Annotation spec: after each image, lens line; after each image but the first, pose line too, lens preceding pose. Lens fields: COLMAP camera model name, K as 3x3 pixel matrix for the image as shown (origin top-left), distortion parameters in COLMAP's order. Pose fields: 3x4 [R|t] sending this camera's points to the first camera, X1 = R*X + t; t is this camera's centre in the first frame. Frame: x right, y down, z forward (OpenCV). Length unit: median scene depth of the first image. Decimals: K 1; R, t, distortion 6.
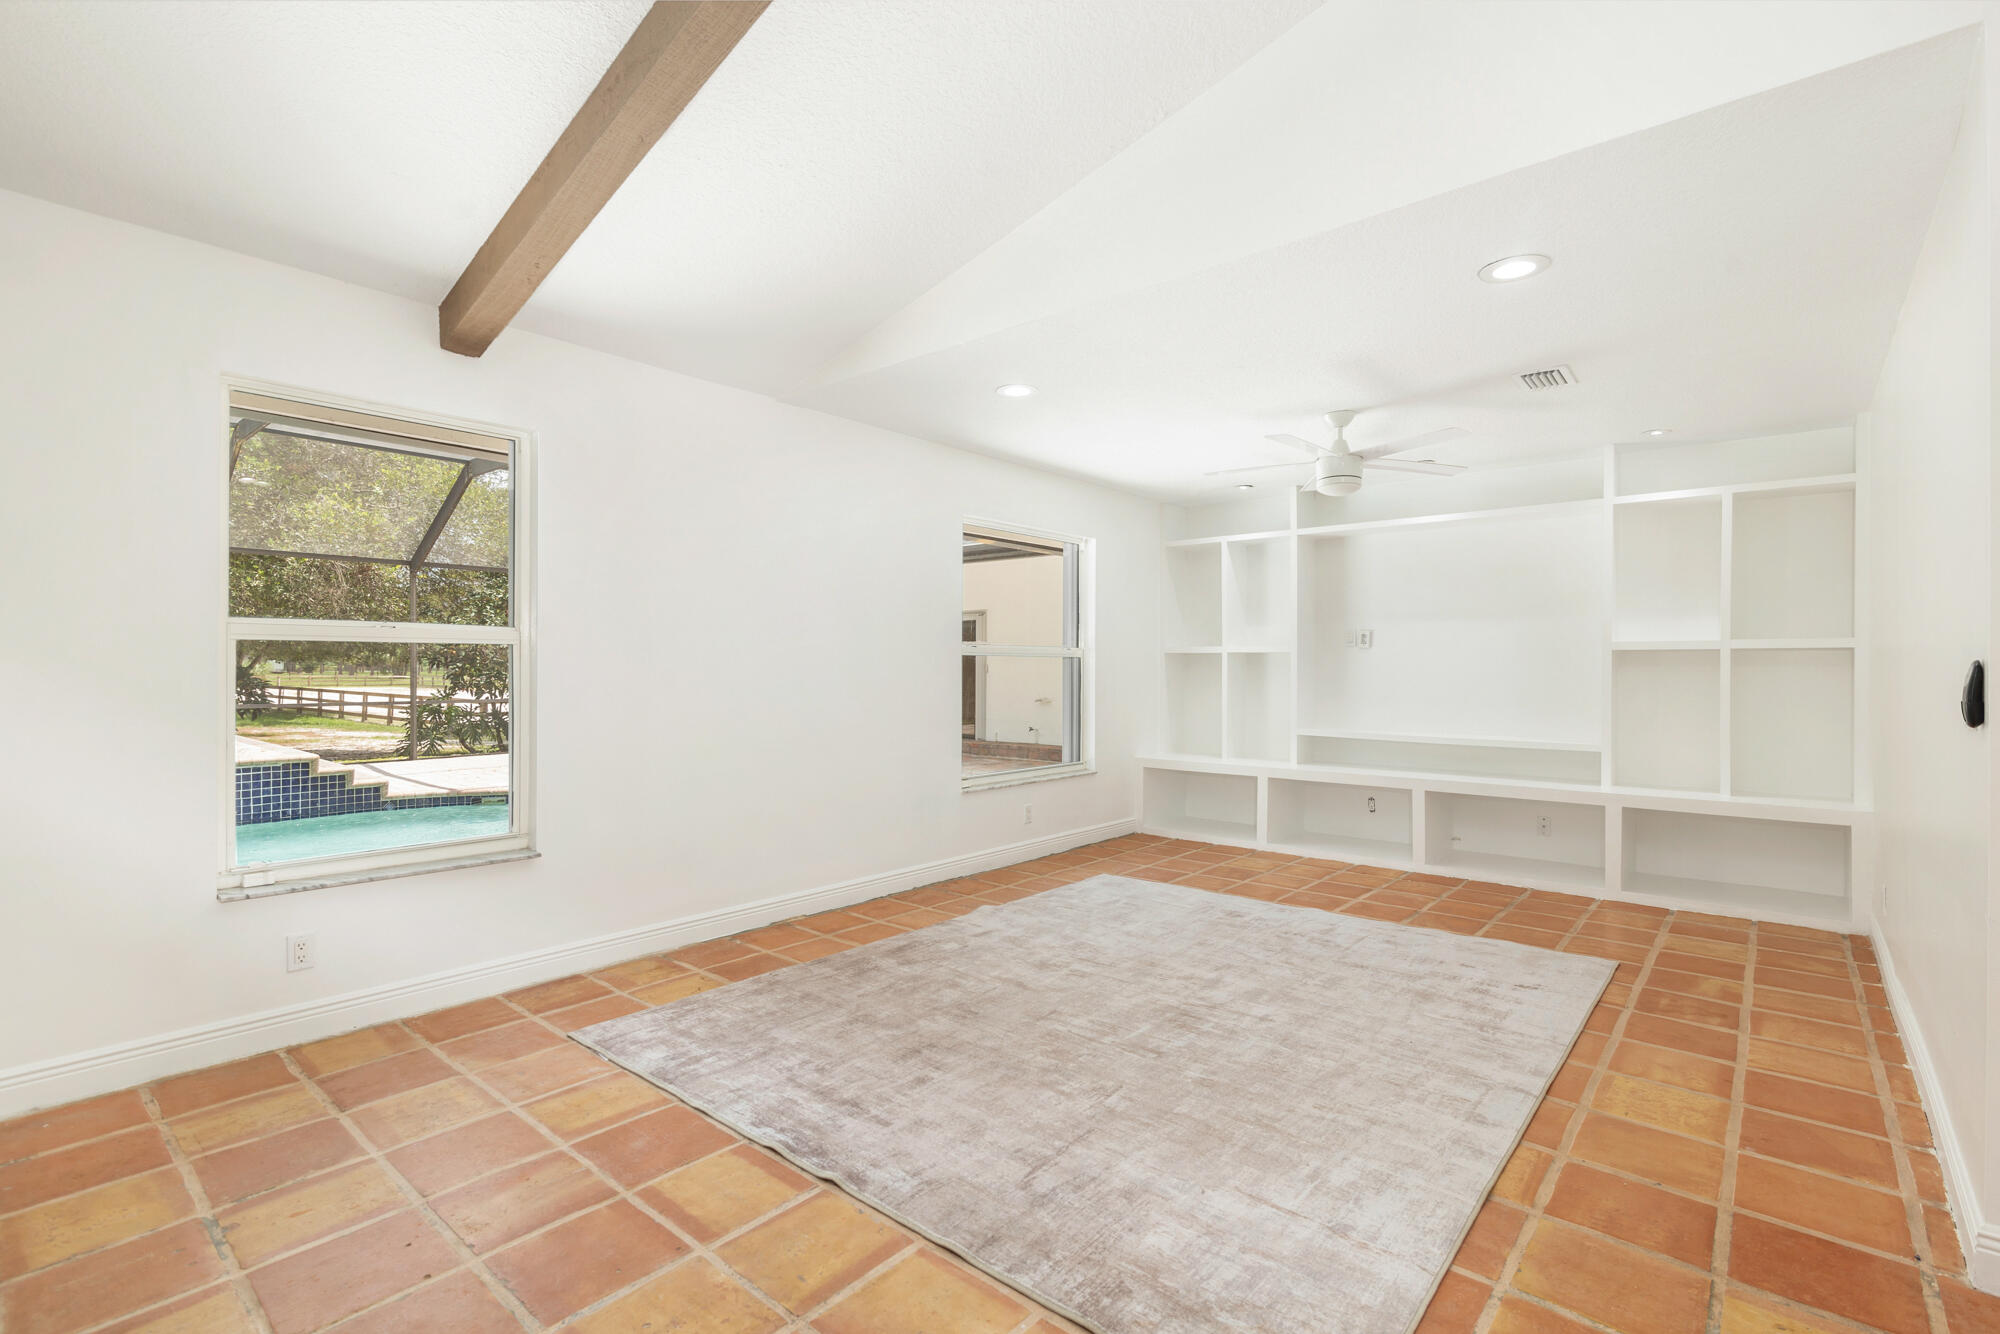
lens RADIAL K [[917.1, 0, 990.5], [0, 917.1, 665.1], [0, 0, 1]] dist [0.001981, -0.000683]
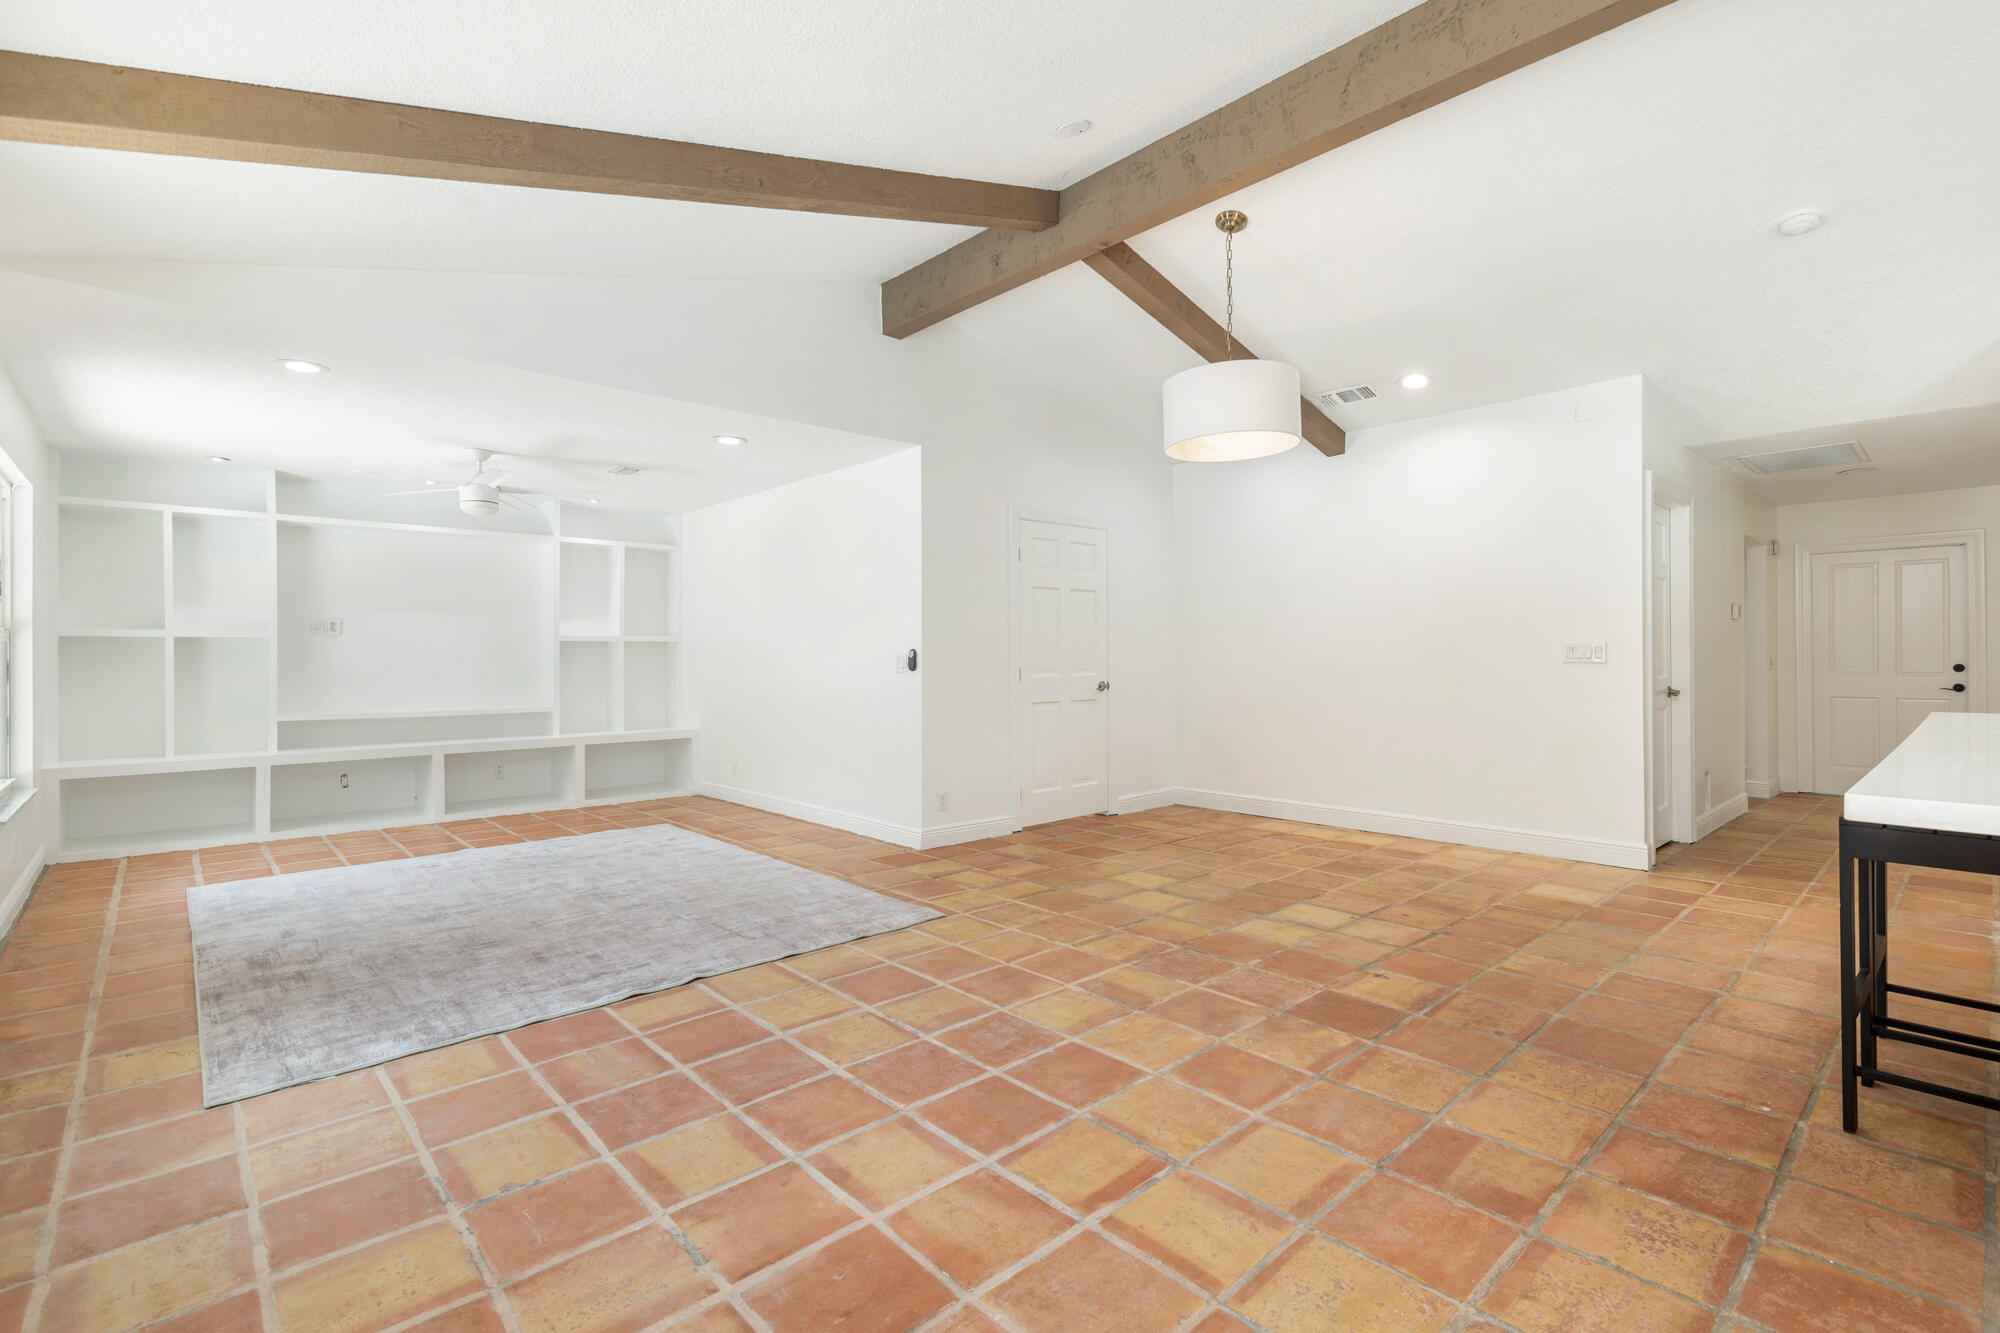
lens RADIAL K [[917.1, 0, 1008.3], [0, 917.1, 663.3], [0, 0, 1]] dist [0.001981, -0.000683]
pose [[0.110282, -0.013228, 0.993812, -1.033266], [0.000102, 0.999912, 0.013298, -0.000005], [-0.993900, -0.001365, 0.110274, 0.181719]]
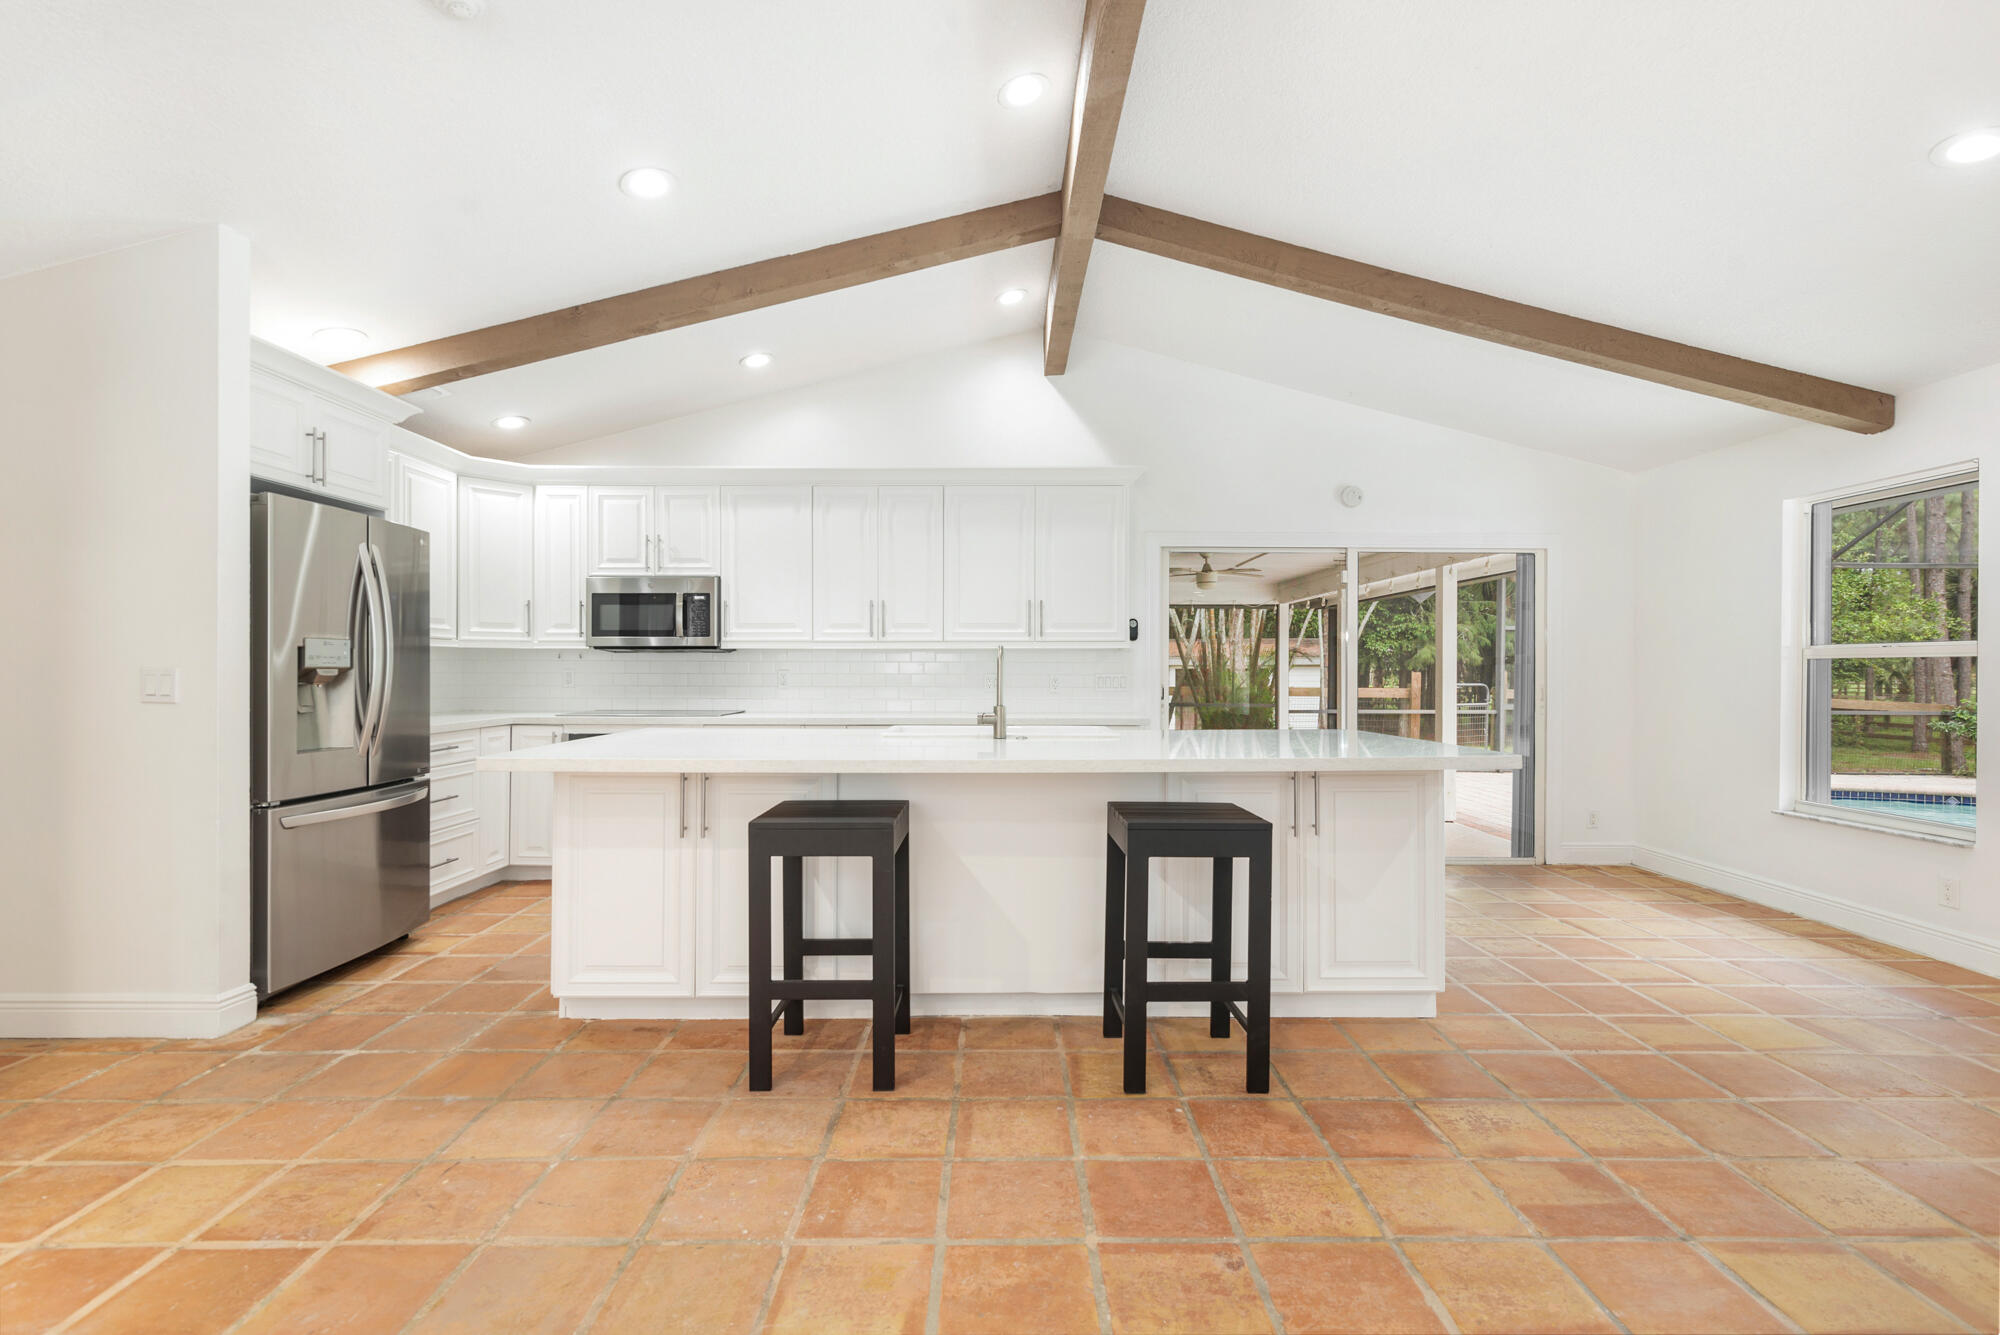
lens RADIAL K [[917.1, 0, 1015.7], [0, 917.1, 667.6], [0, 0, 1]] dist [0.001981, -0.000683]
pose [[-0.746165, -0.009617, -0.665691, 0.294406], [-0.004603, 0.999946, -0.009286, -0.001319], [0.665745, -0.003865, -0.746170, 0.151666]]
